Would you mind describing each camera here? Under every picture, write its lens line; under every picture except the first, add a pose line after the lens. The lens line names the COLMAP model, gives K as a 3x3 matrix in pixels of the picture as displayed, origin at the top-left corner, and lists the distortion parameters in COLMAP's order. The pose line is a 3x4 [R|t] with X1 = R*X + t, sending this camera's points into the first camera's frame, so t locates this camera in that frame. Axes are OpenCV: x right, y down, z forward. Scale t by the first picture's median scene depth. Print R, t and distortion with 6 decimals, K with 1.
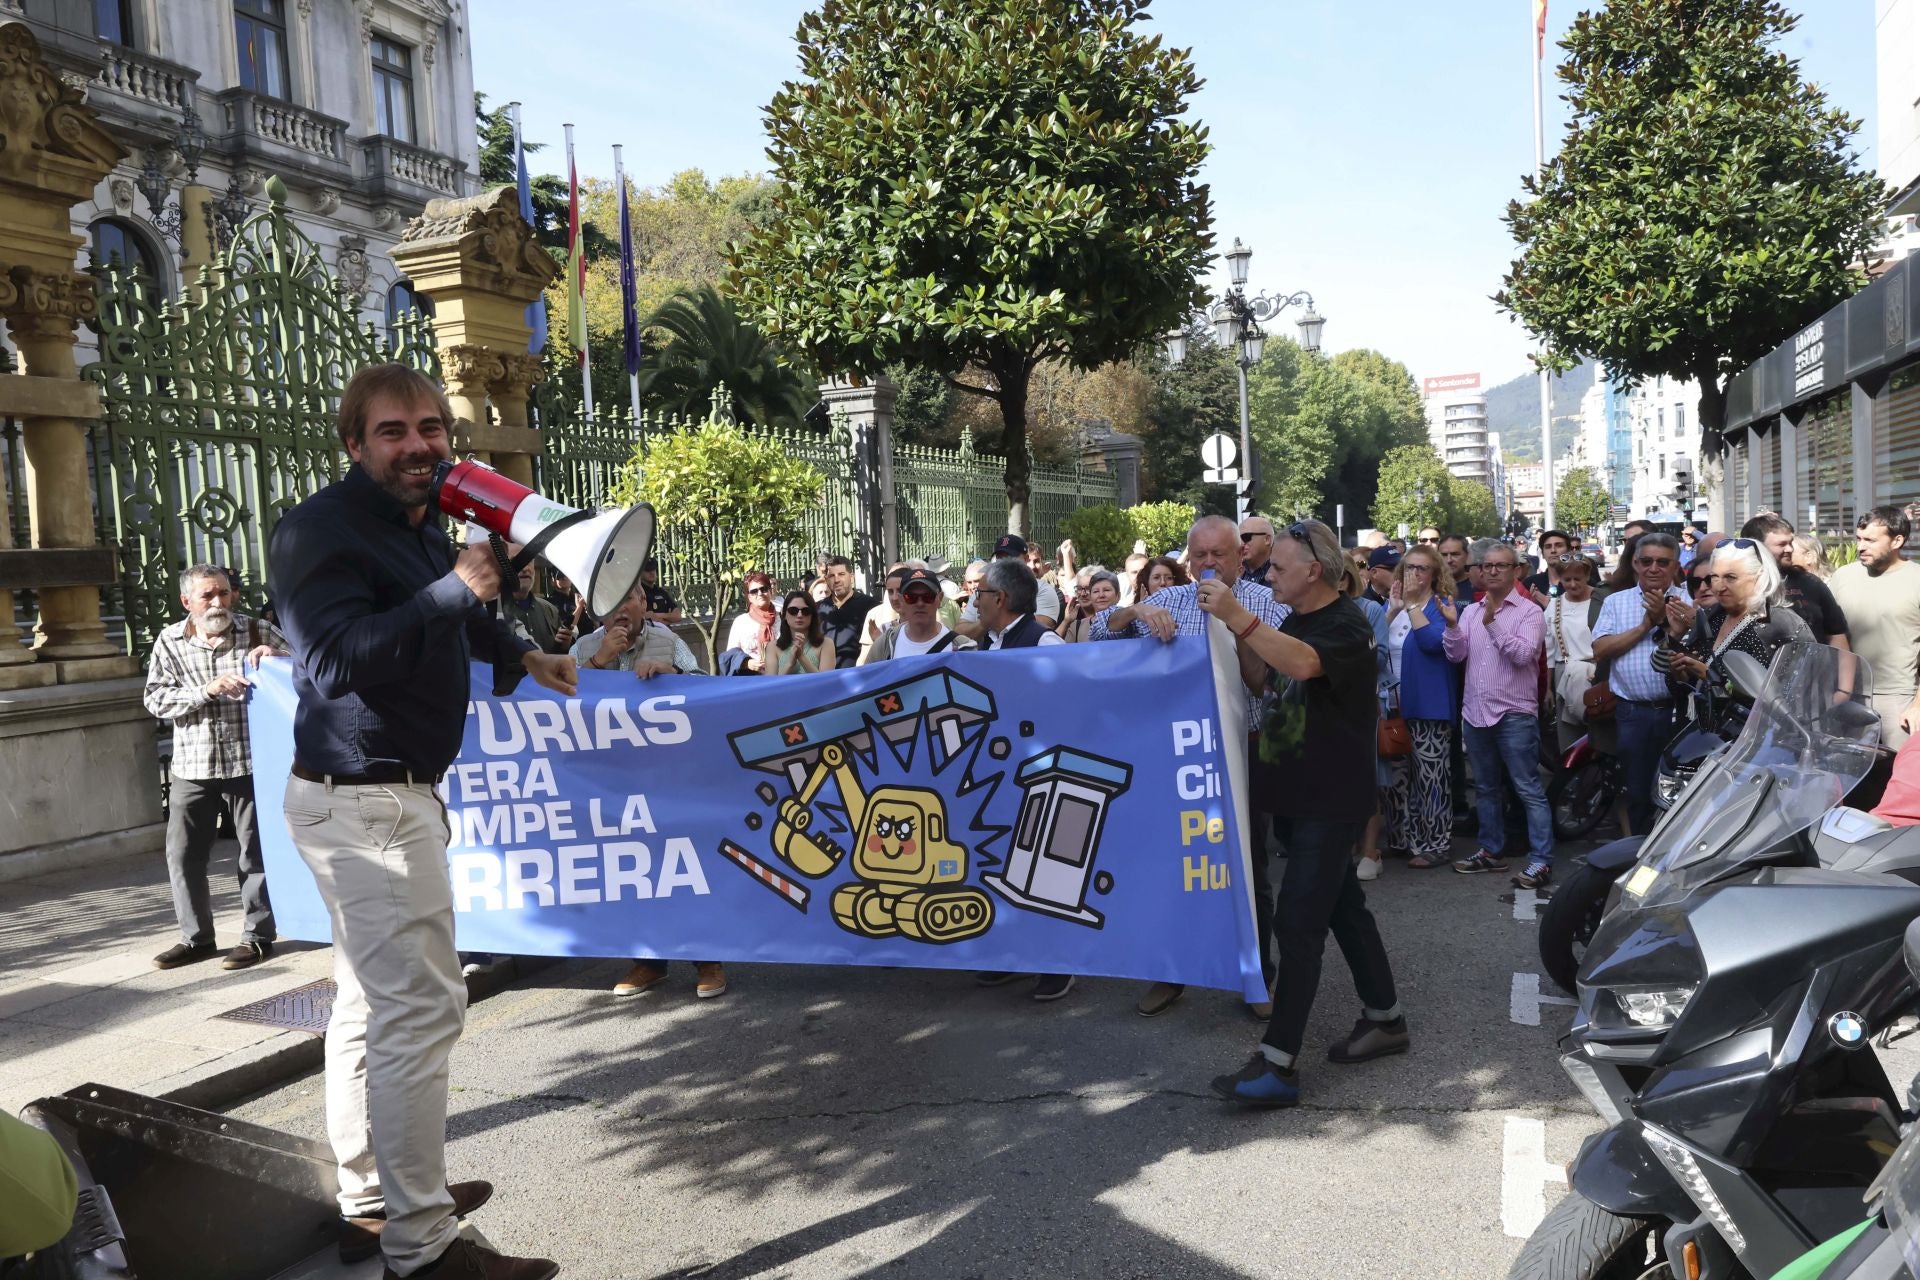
lens RADIAL K [[1340.6, 0, 972.9], [0, 1340.6, 648.4], [0, 0, 1]] dist [0.020809, -0.011965]
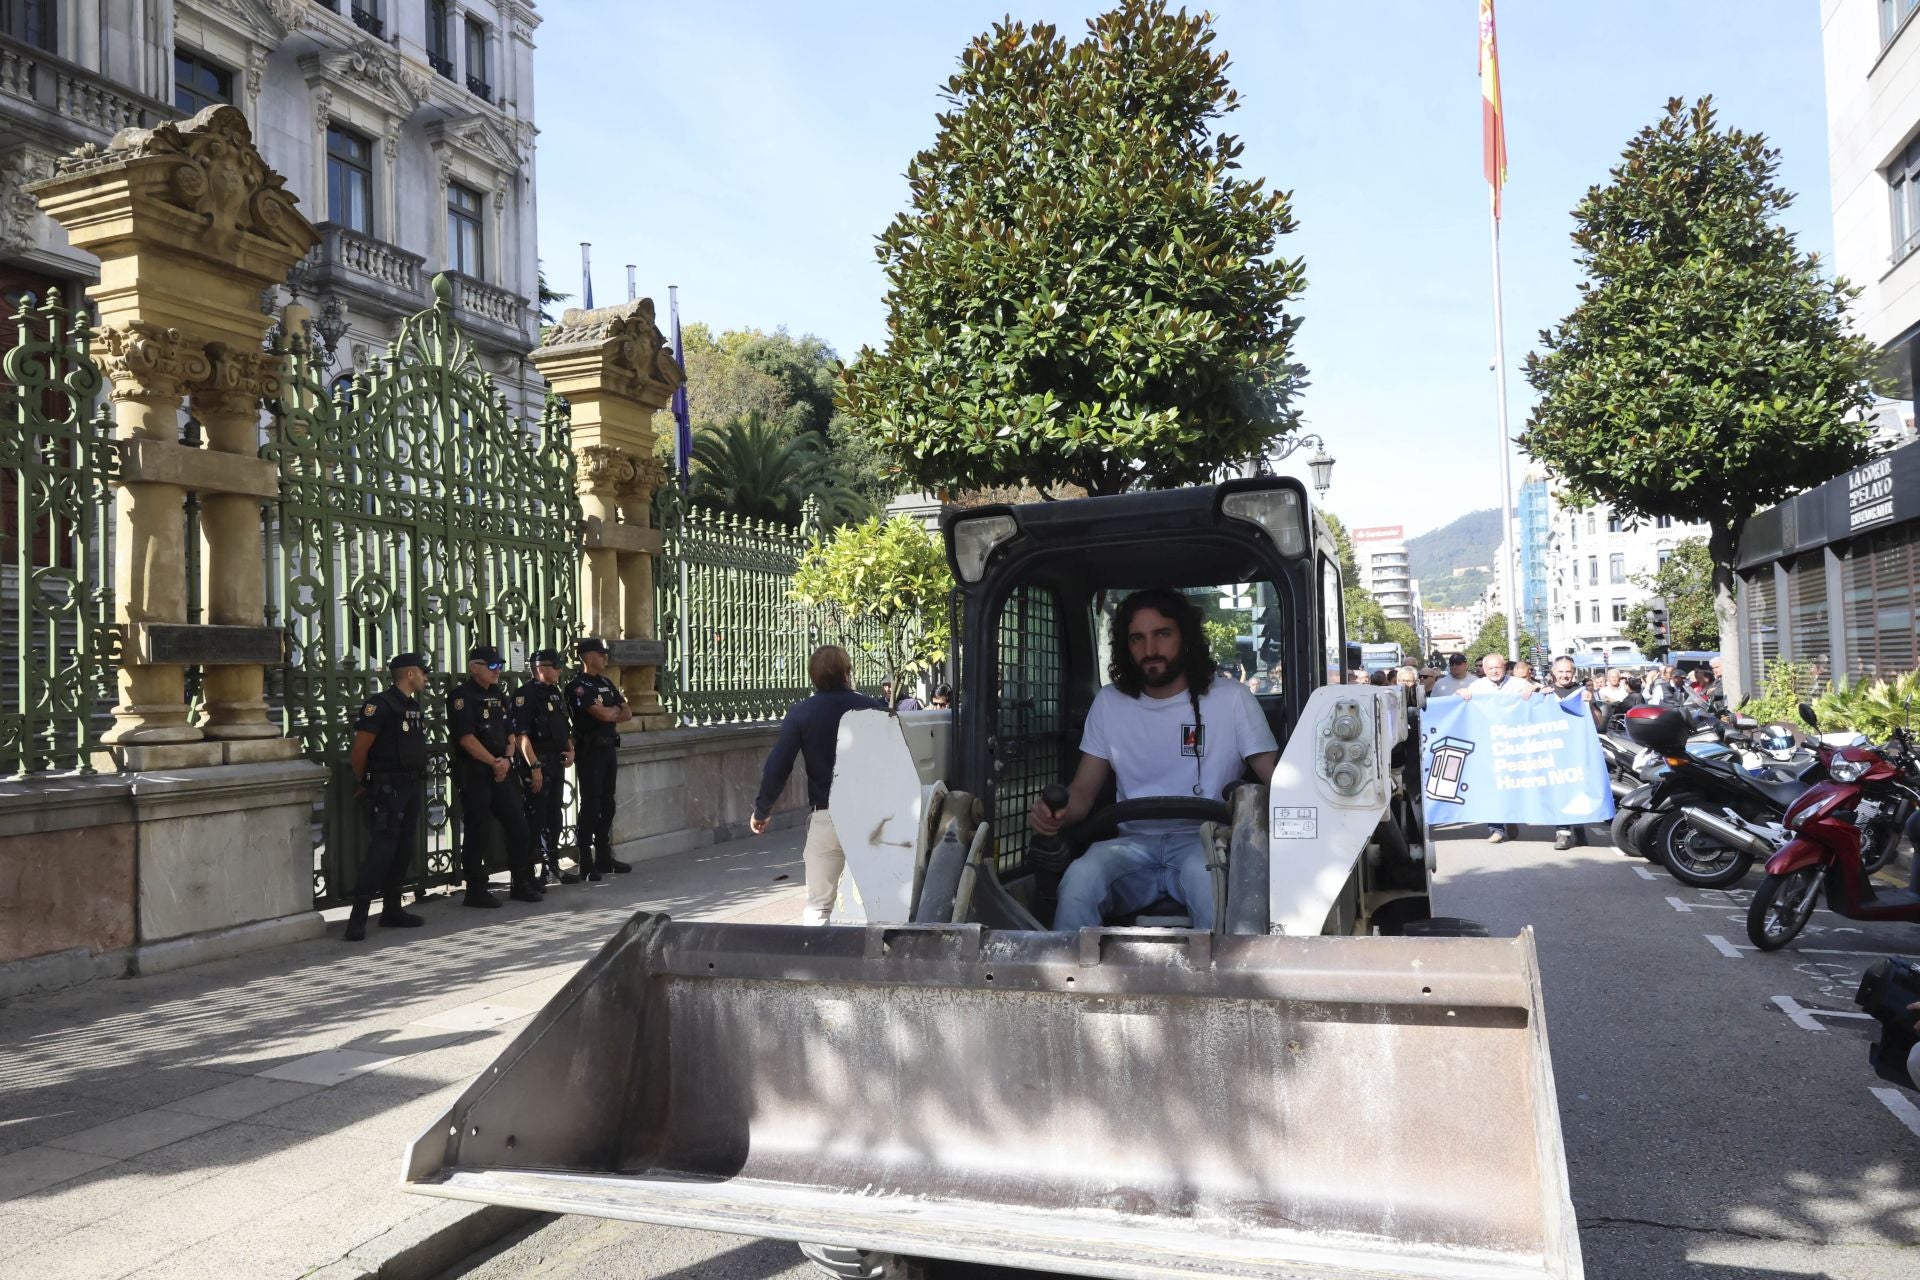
lens RADIAL K [[1234.7, 0, 941.1], [0, 1234.7, 667.7], [0, 0, 1]] dist [0.012783, -0.017069]
pose [[0.999406, 0.020479, 0.027701, -0.124282], [-0.018078, 0.996276, -0.084305, 0.015226], [-0.029324, 0.083754, 0.996055, 0.062086]]
